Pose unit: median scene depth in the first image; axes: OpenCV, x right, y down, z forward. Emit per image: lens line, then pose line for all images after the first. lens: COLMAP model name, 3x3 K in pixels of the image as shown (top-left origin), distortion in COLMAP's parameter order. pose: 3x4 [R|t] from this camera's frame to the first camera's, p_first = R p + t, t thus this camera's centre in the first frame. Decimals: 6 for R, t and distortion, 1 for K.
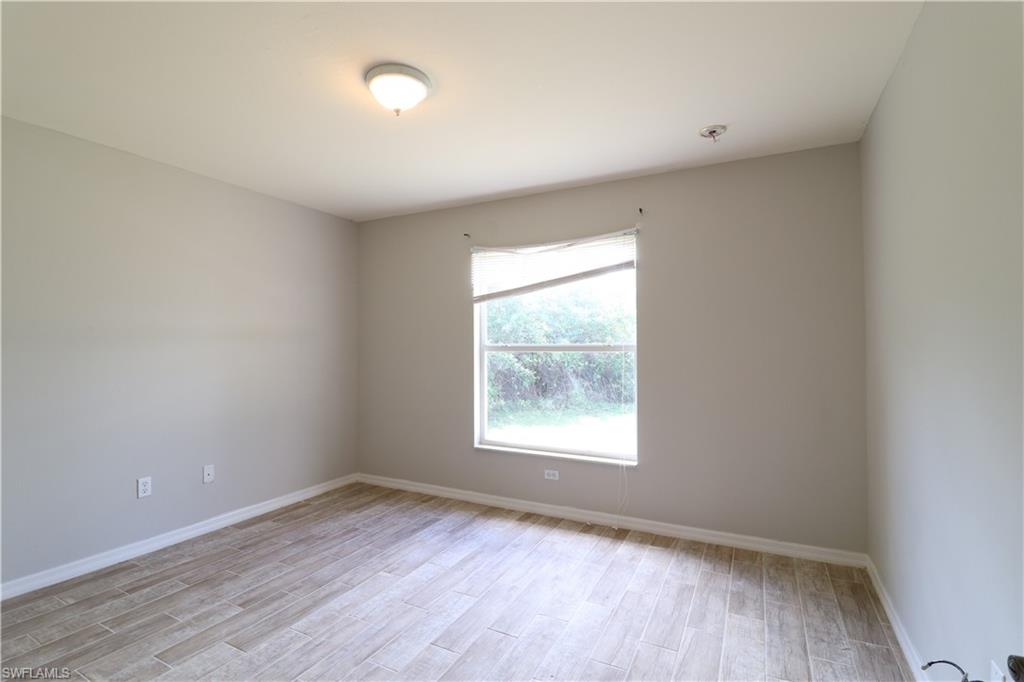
lens RADIAL K [[472.5, 0, 515.1], [0, 472.5, 338.0], [0, 0, 1]] dist [0.000415, -0.013398]
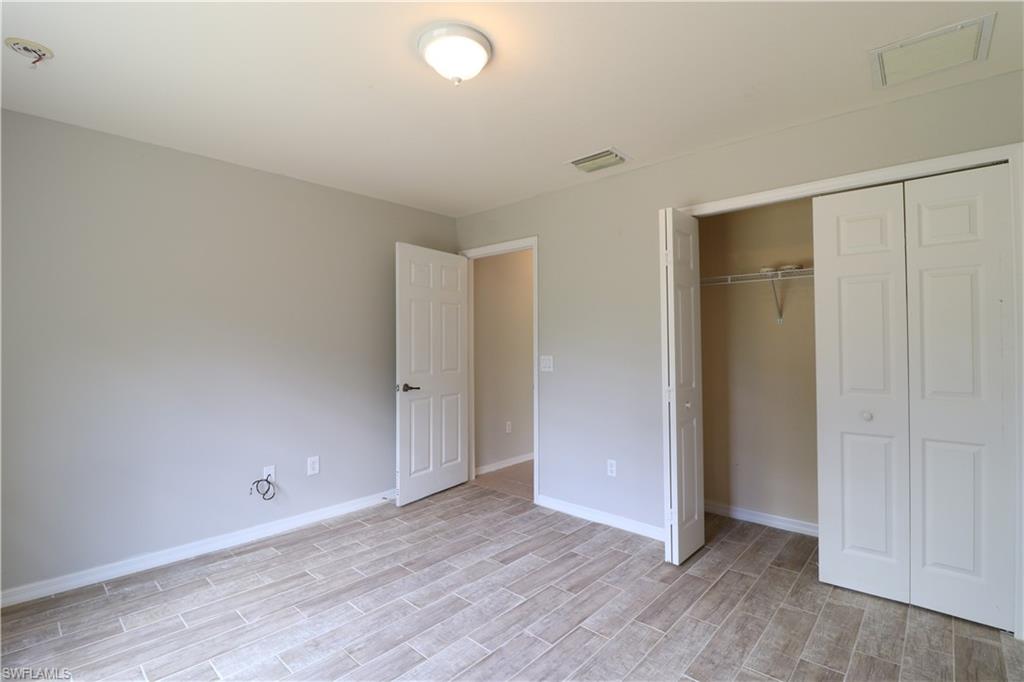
lens RADIAL K [[472.5, 0, 515.1], [0, 472.5, 338.0], [0, 0, 1]] dist [0.000415, -0.013398]
pose [[-0.965325, 0.011243, 0.260810, -0.610410], [0.003518, 0.999542, -0.030067, 0.031048], [-0.261028, -0.028107, -0.964922, 1.901346]]
